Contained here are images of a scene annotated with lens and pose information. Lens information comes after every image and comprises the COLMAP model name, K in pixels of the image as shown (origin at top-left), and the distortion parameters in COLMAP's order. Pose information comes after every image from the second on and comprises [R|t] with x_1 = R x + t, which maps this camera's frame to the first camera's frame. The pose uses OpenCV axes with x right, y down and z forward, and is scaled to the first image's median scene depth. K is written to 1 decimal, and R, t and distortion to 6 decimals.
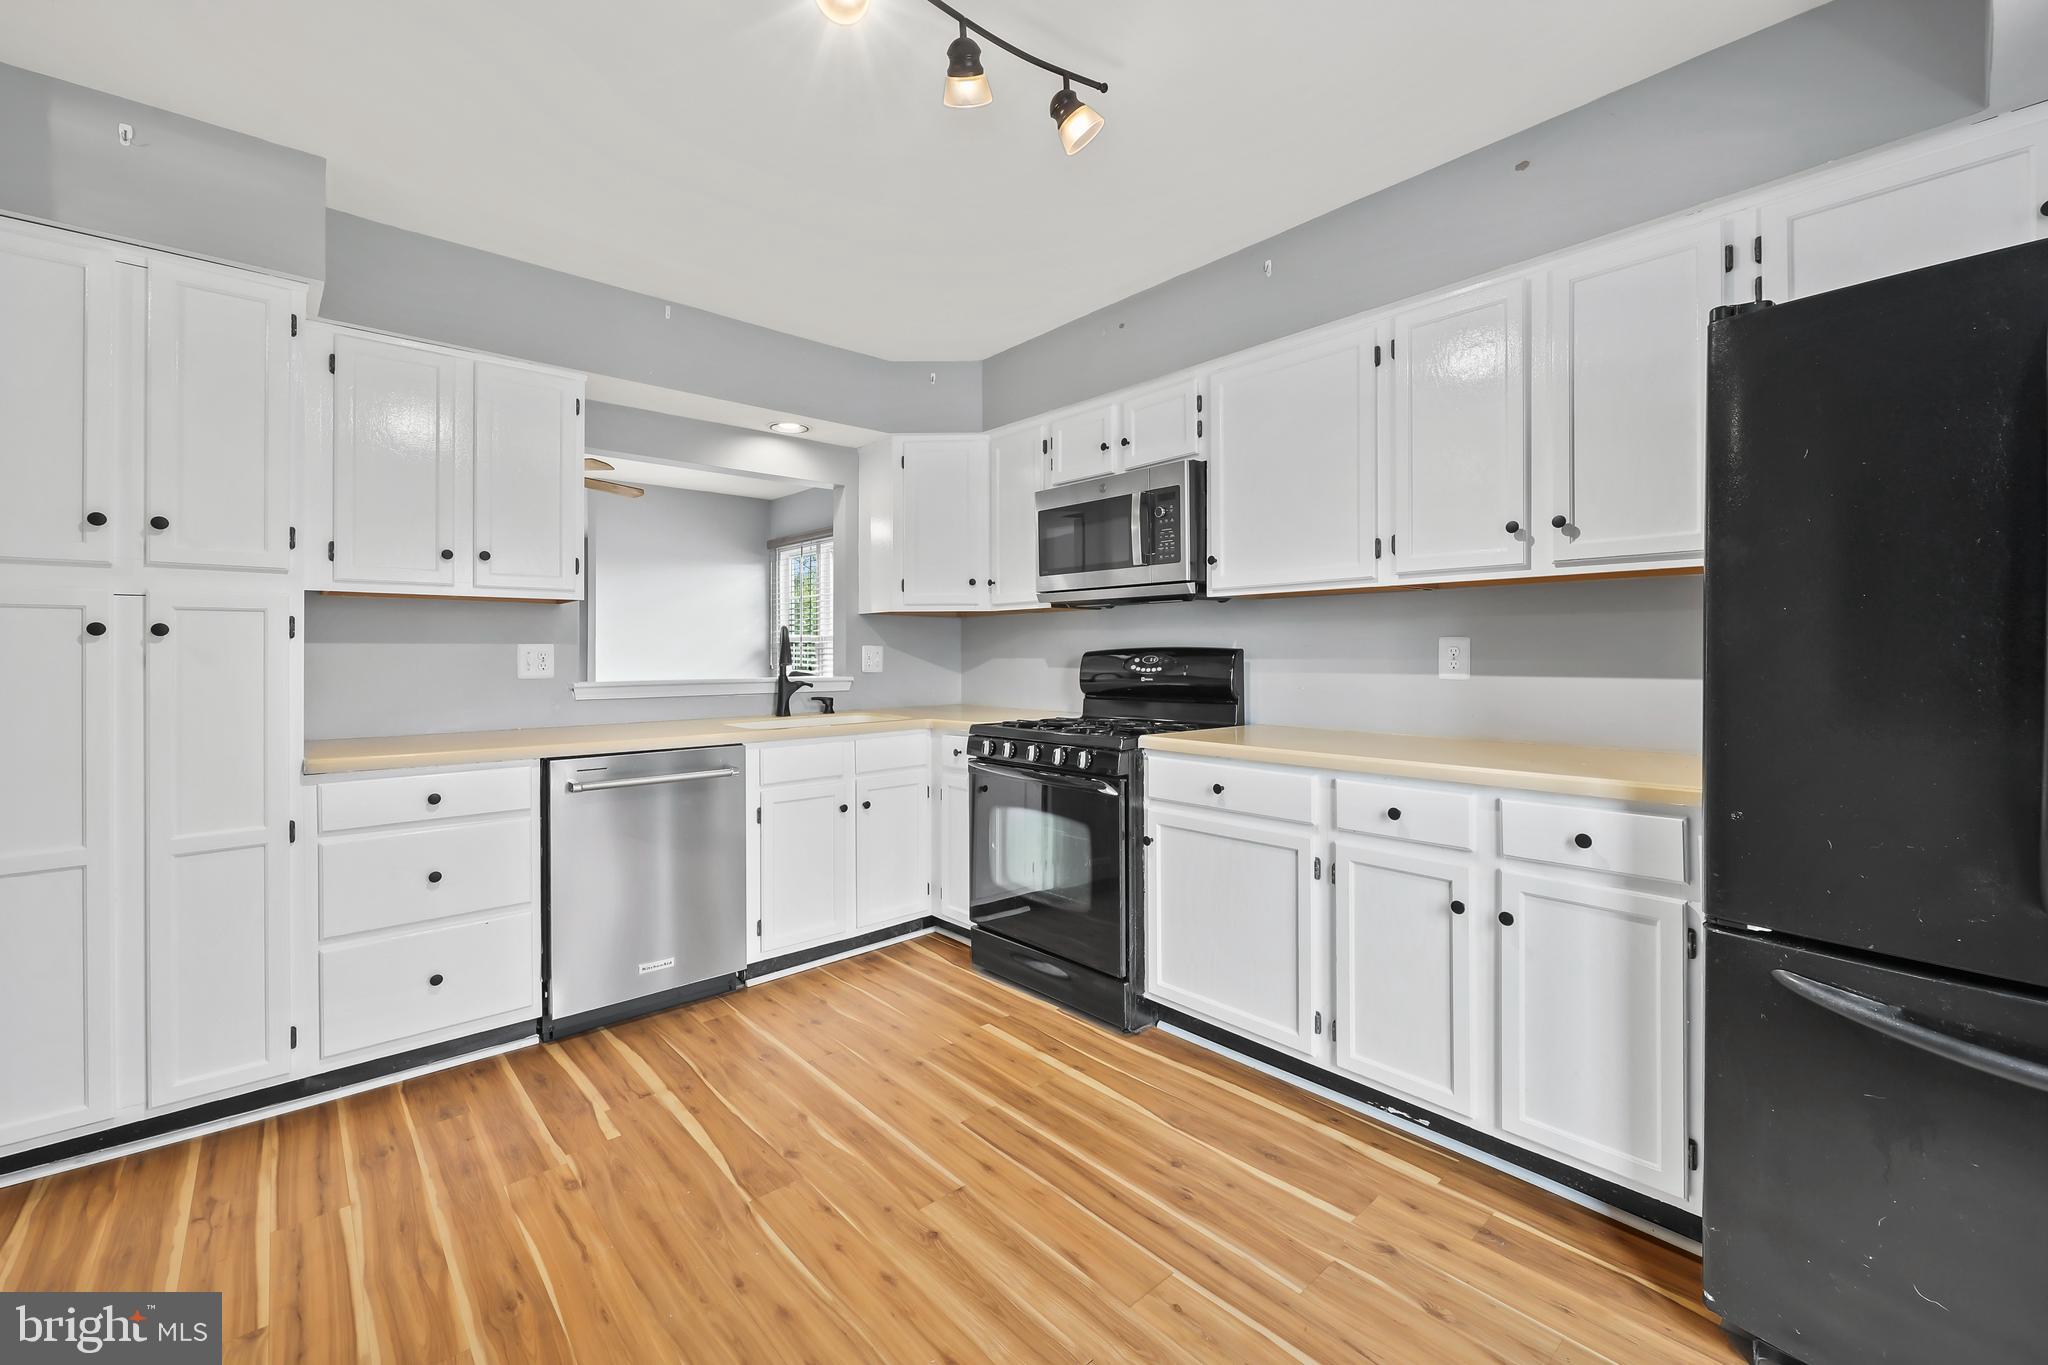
lens RADIAL K [[837.8, 0, 1036.4], [0, 837.8, 659.0], [0, 0, 1]] dist [0.003289, -0.001294]
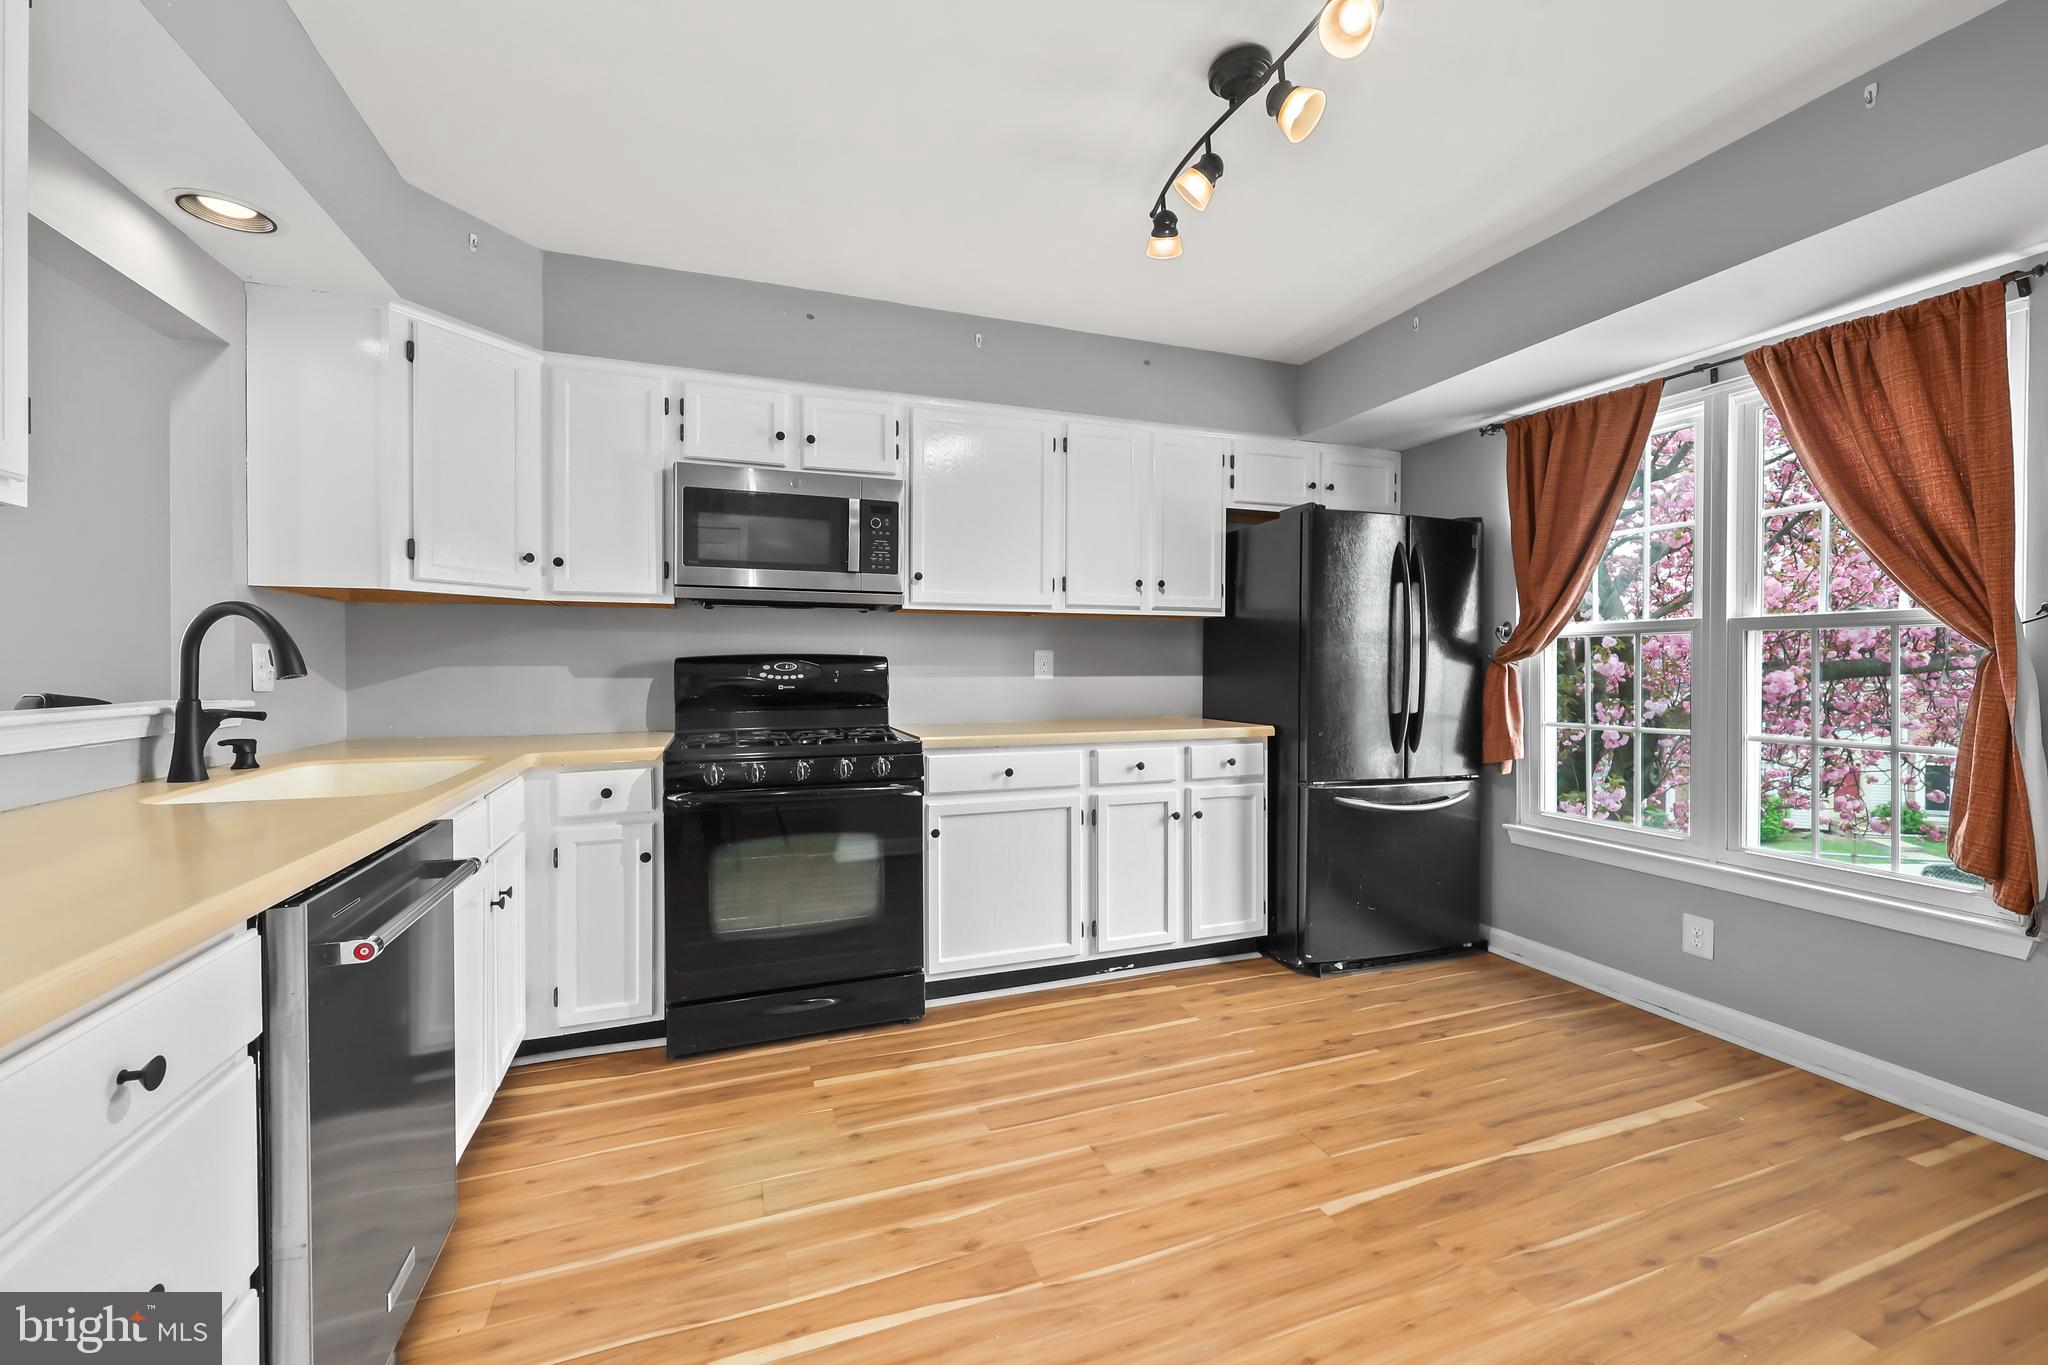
lens RADIAL K [[837.8, 0, 1015.4], [0, 837.8, 677.0], [0, 0, 1]] dist [0.003289, -0.001294]
pose [[0.366814, -0.012261, 0.930213, -0.949869], [0.003969, 0.999925, 0.011615, 0.003696], [-0.930286, -0.000569, 0.366835, 0.579920]]
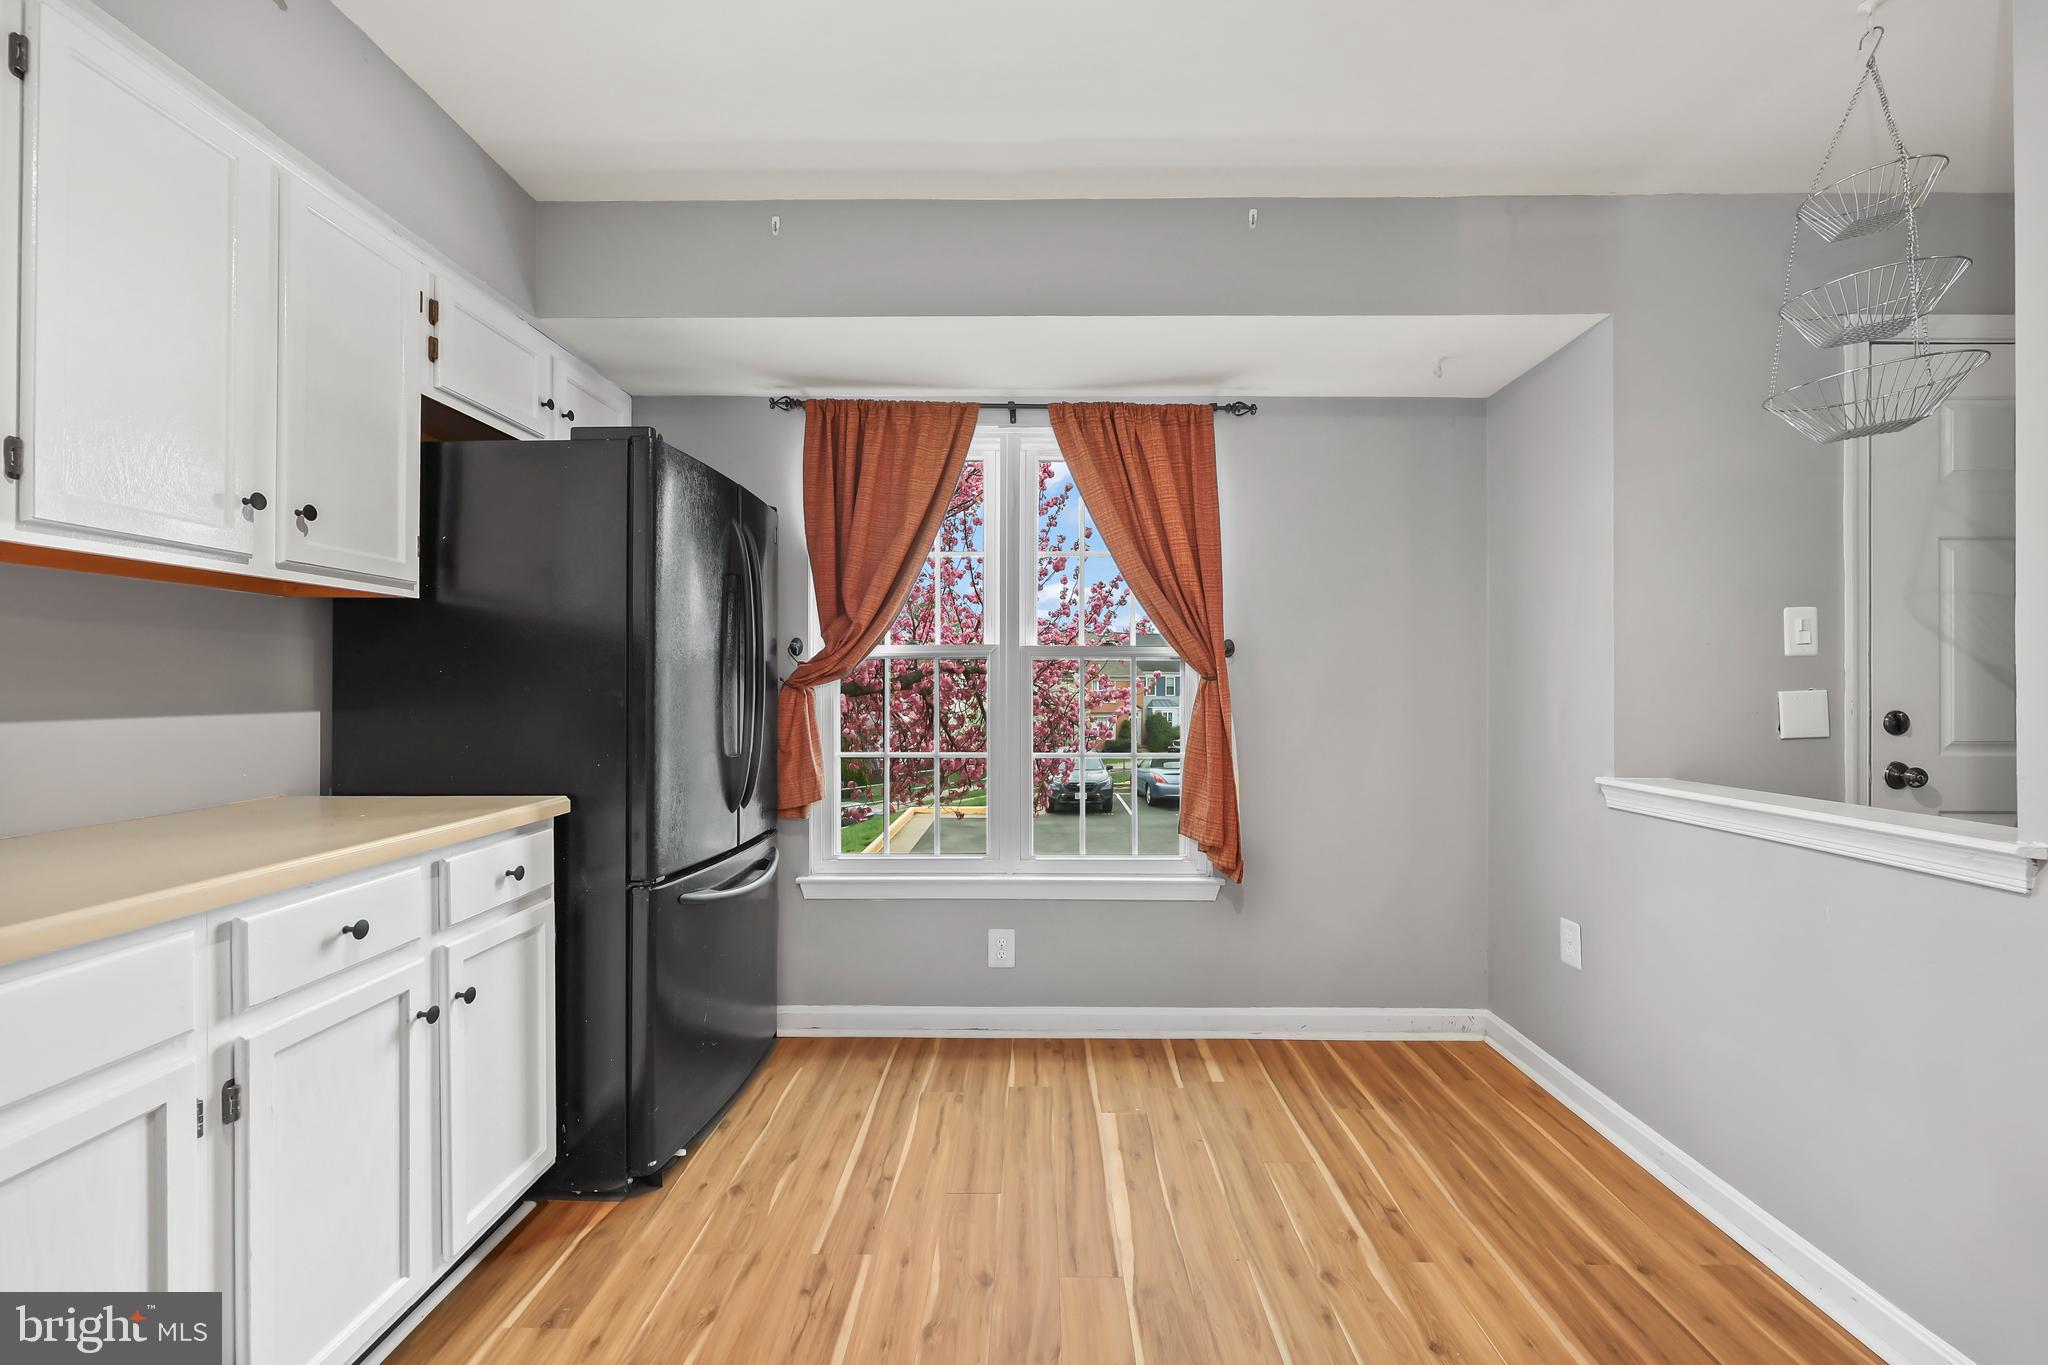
lens RADIAL K [[837.8, 0, 1052.2], [0, 837.8, 692.5], [0, 0, 1]] dist [0.003289, -0.001294]
pose [[-0.746112, -0.000959, 0.665820, -0.359127], [0.006630, 0.999939, 0.008870, -0.000472], [-0.665787, 0.011033, -0.746060, 0.999170]]
